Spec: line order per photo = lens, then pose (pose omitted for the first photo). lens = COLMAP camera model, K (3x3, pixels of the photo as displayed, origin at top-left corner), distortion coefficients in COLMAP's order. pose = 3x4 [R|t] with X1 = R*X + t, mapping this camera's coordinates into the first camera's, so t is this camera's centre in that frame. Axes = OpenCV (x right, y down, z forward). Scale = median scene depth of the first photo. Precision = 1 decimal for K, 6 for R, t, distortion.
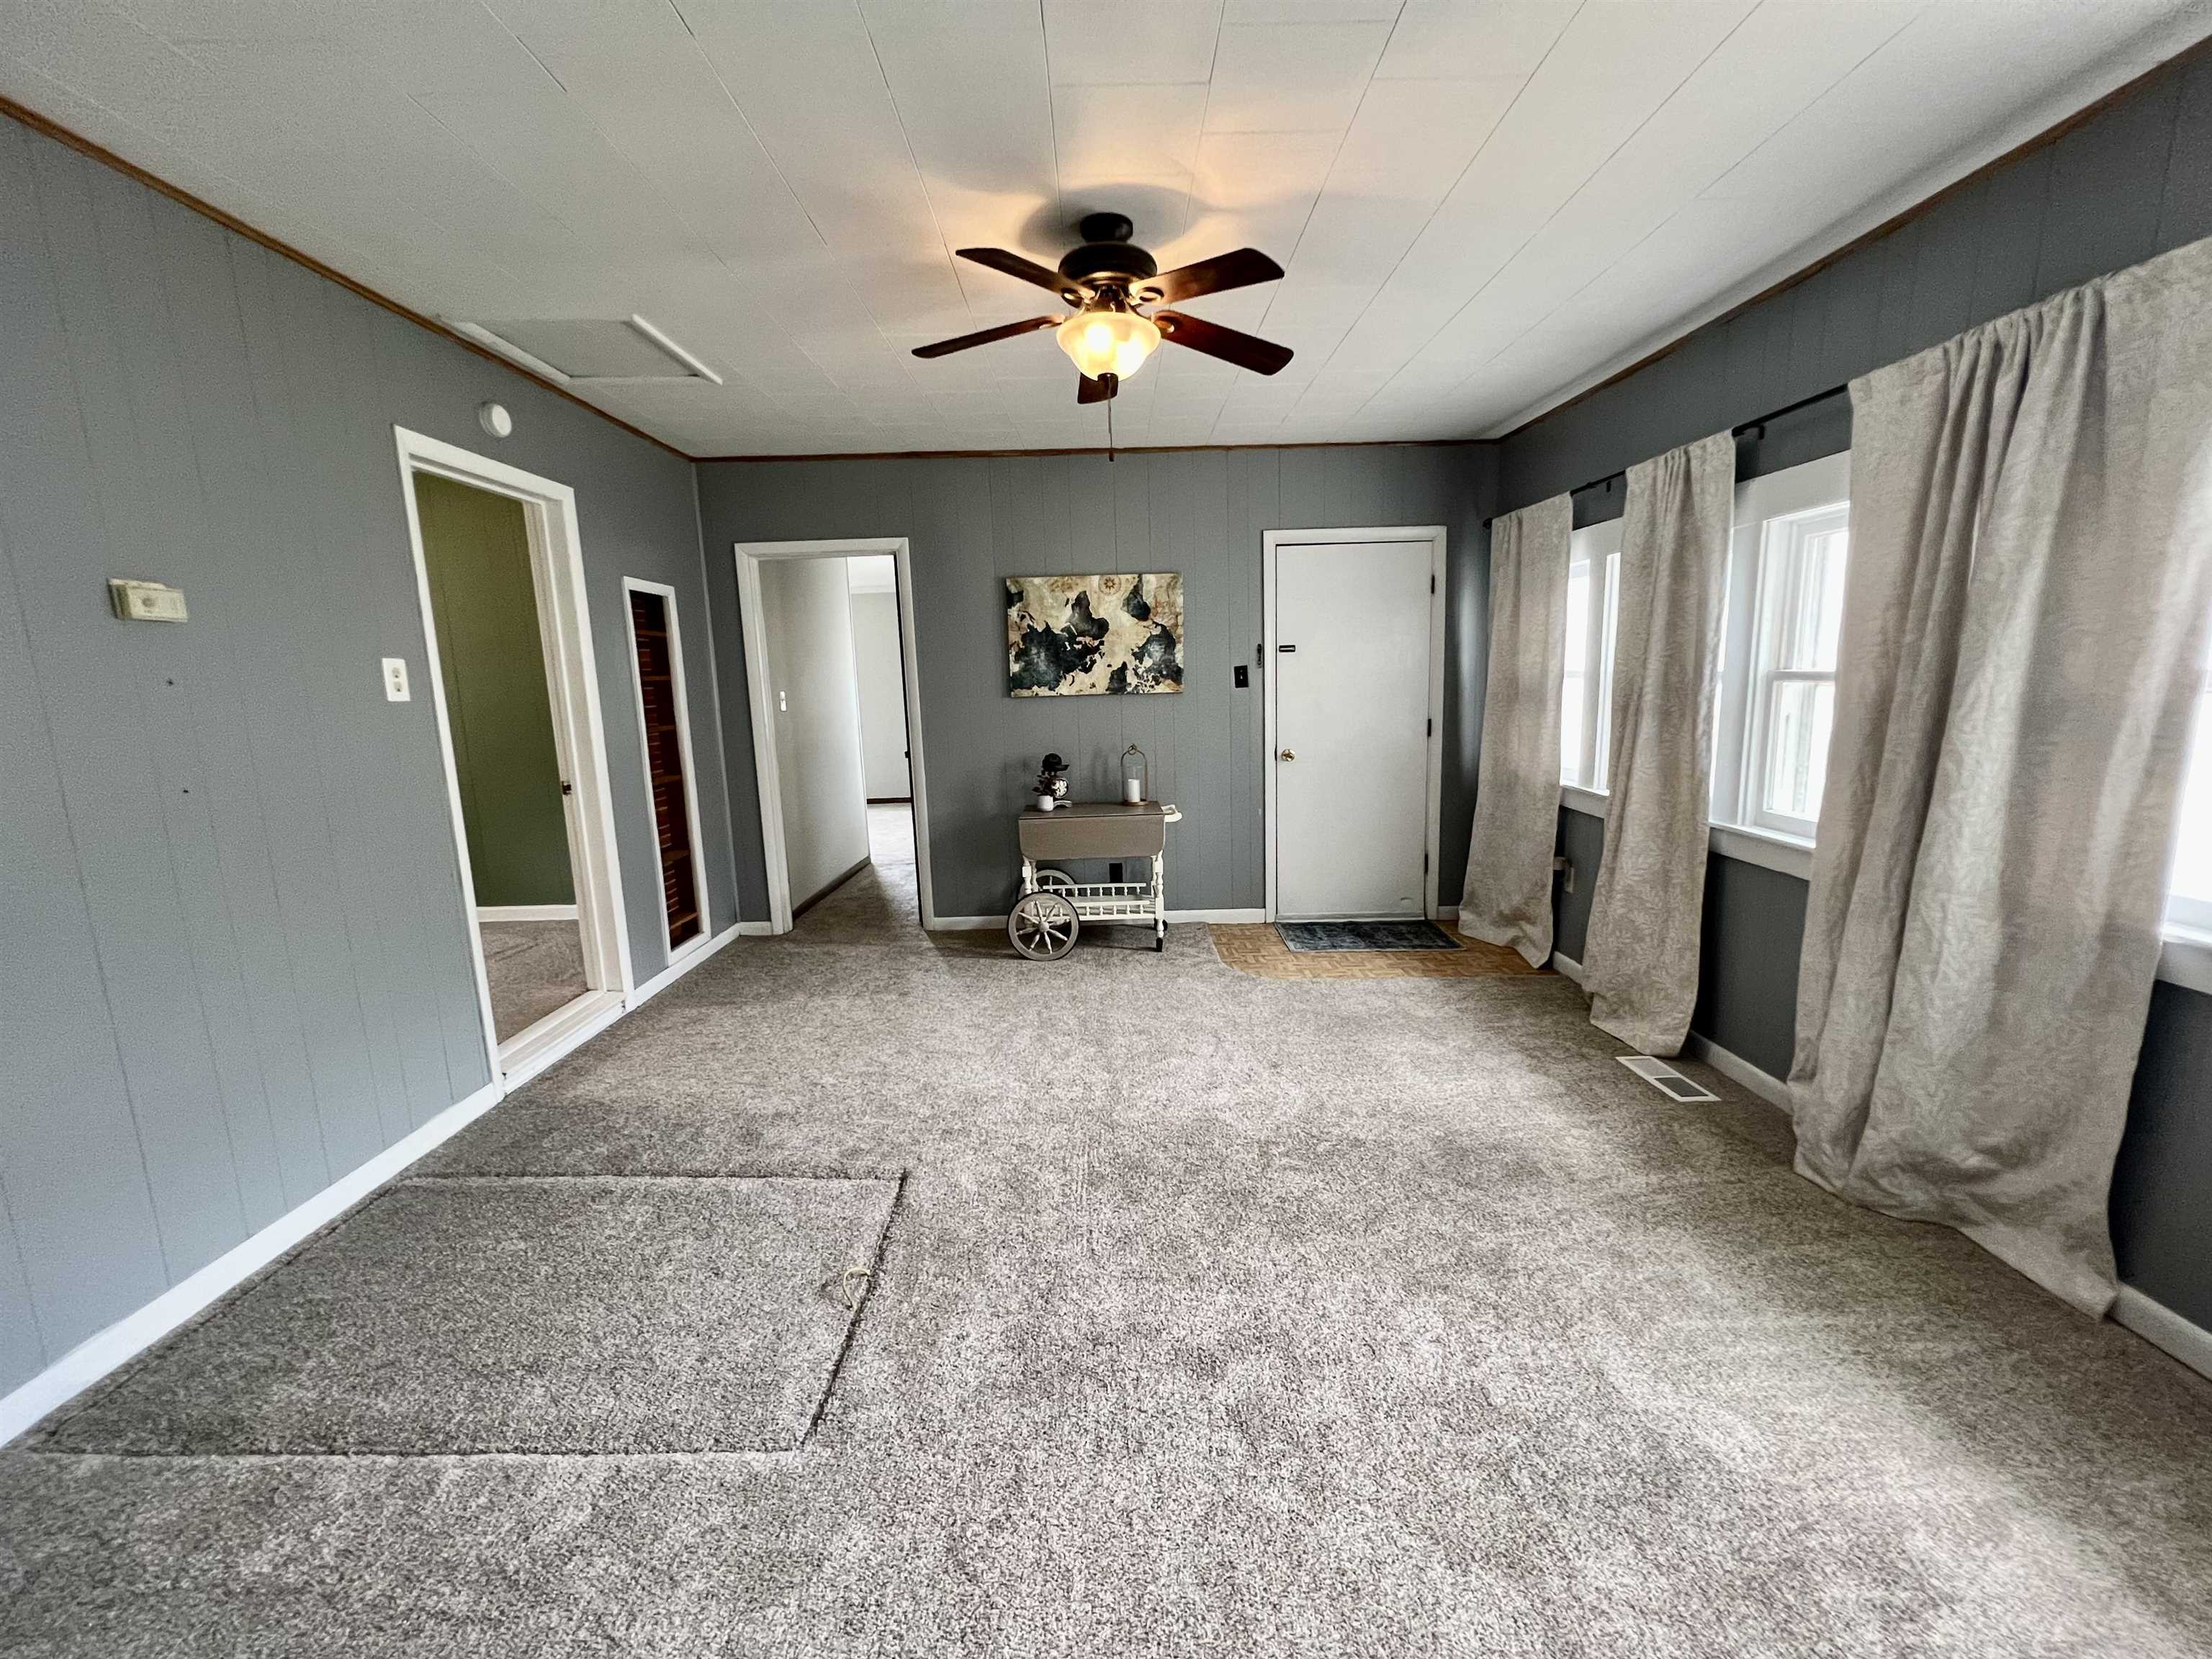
lens RADIAL K [[885.9, 0, 1100.2], [0, 885.9, 821.7], [0, 0, 1]] dist [-0.002101, 0.000506]
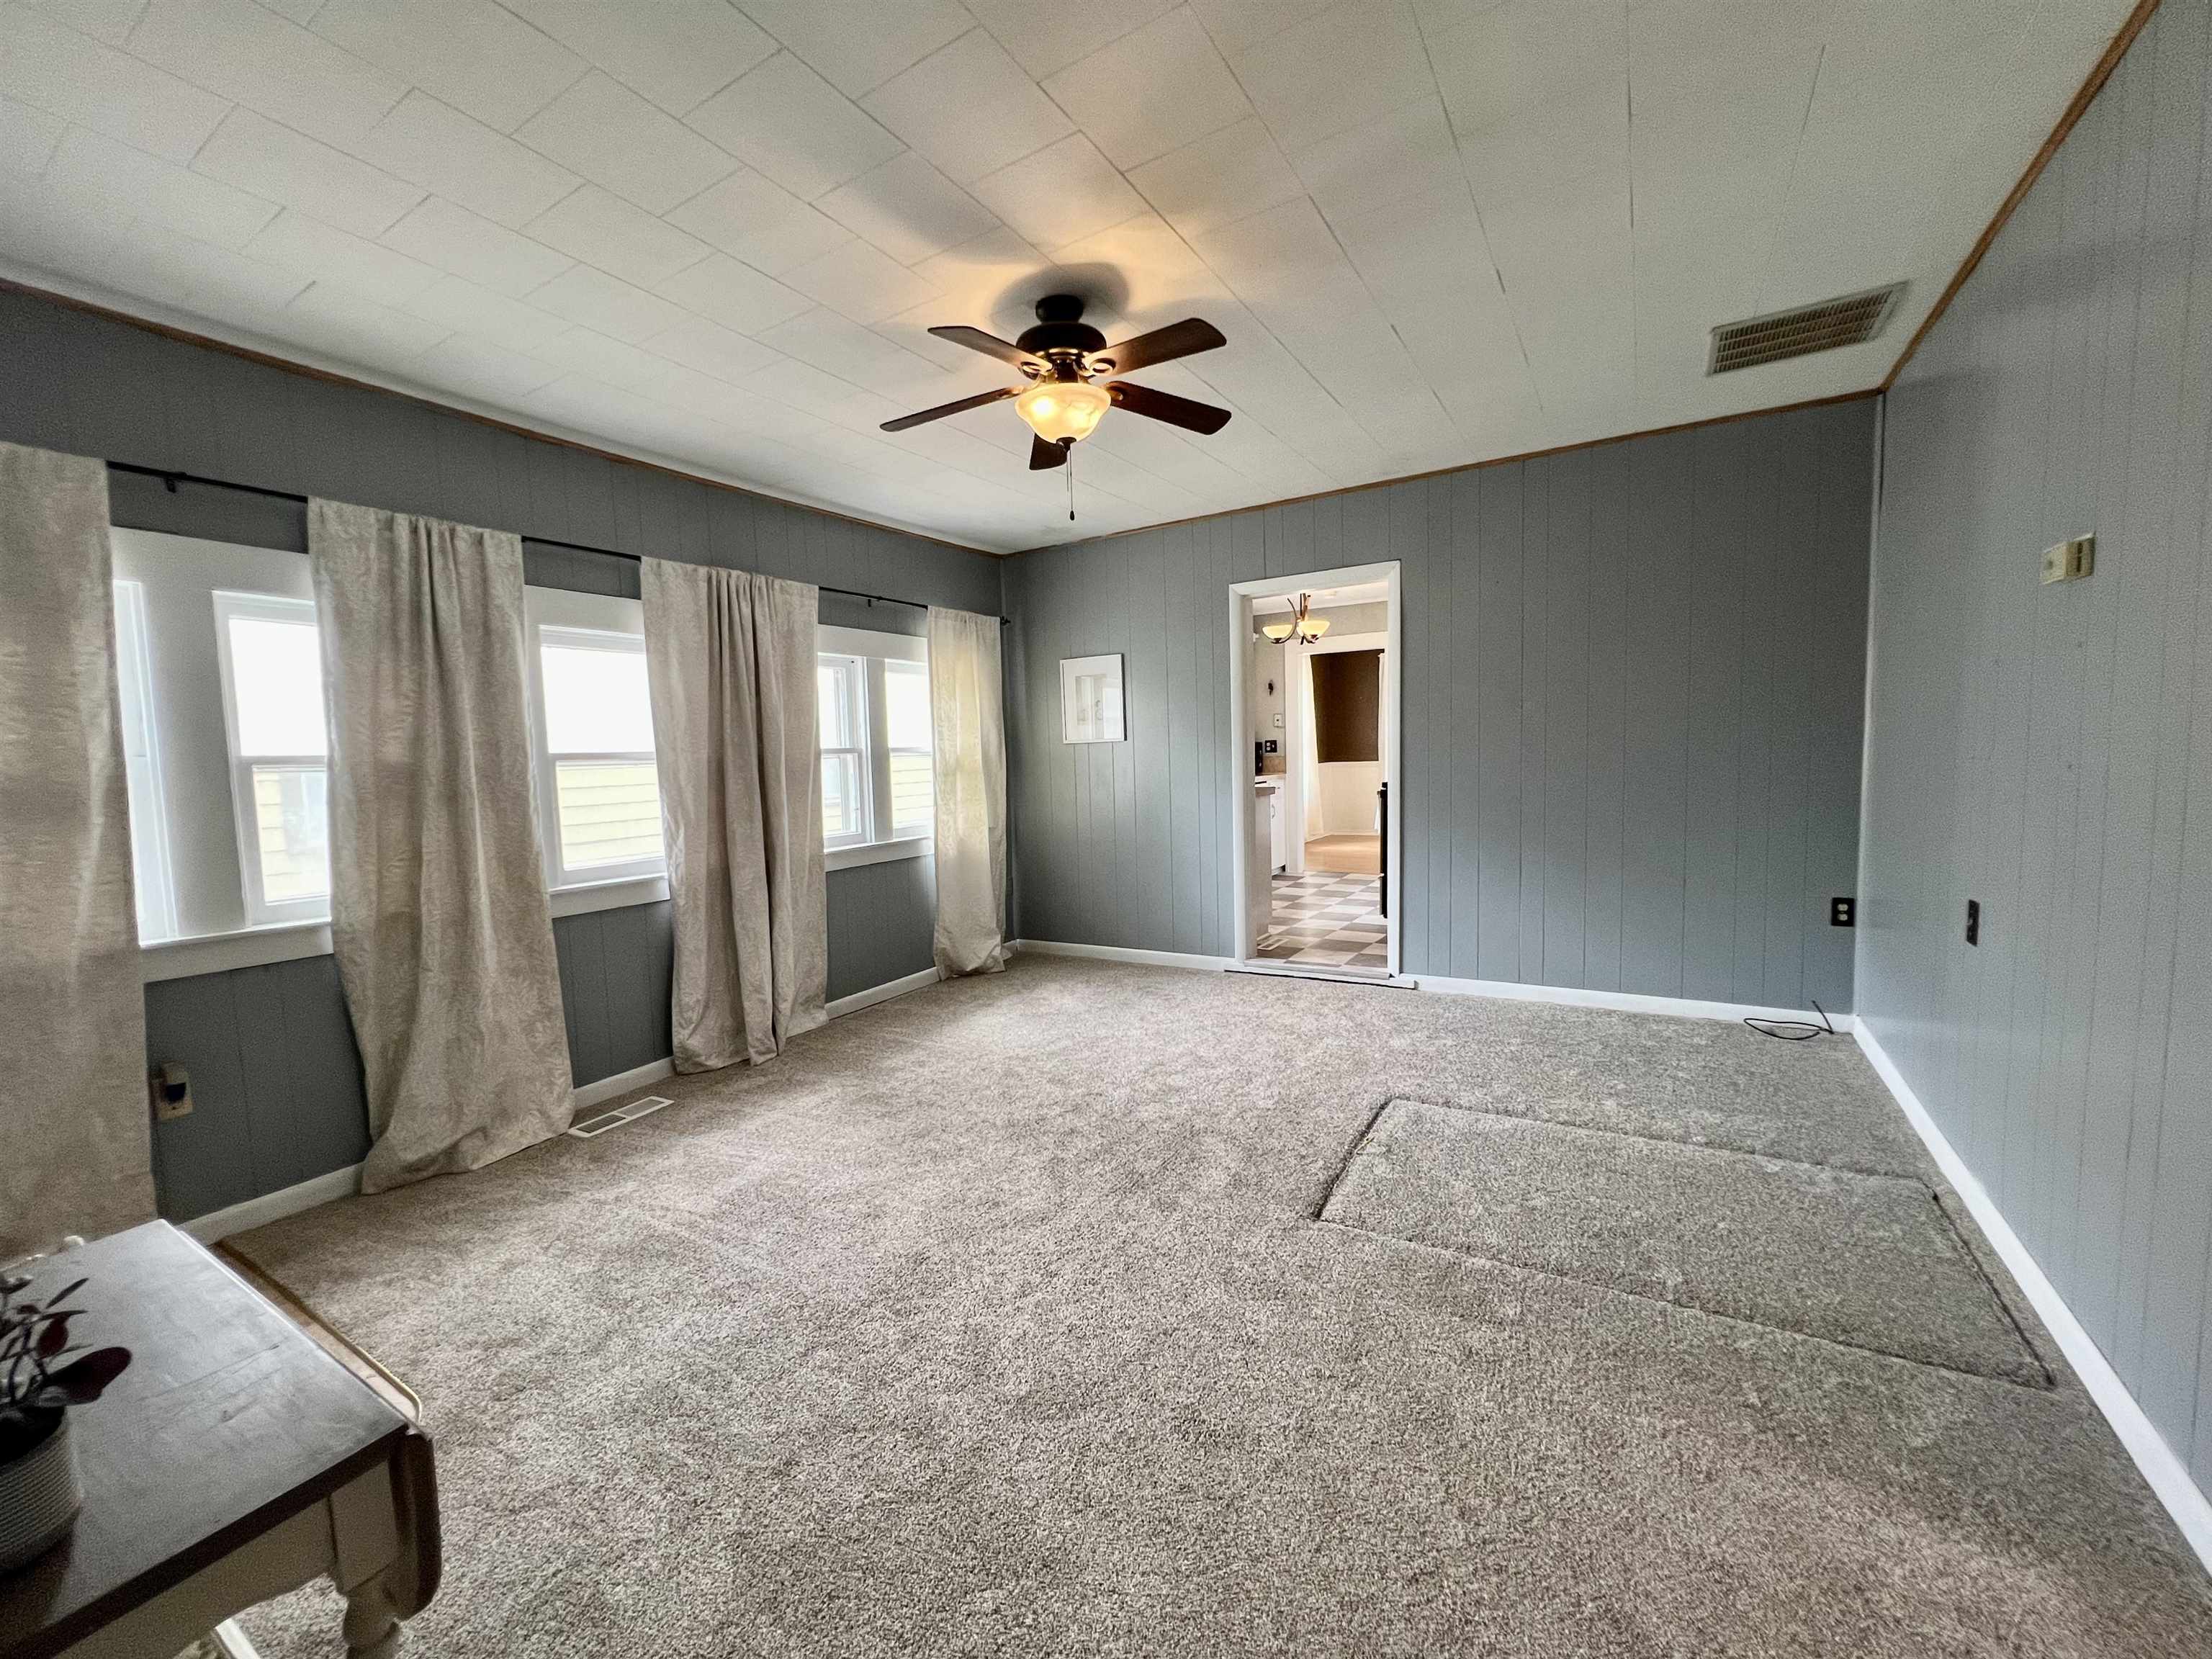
lens RADIAL K [[885.9, 0, 1100.2], [0, 885.9, 821.7], [0, 0, 1]] dist [-0.002101, 0.000506]
pose [[-0.847959, 0.020653, 0.529660, -0.529856], [0.145060, 0.970136, 0.194406, -0.226080], [-0.509827, 0.241681, -0.825631, 1.791494]]
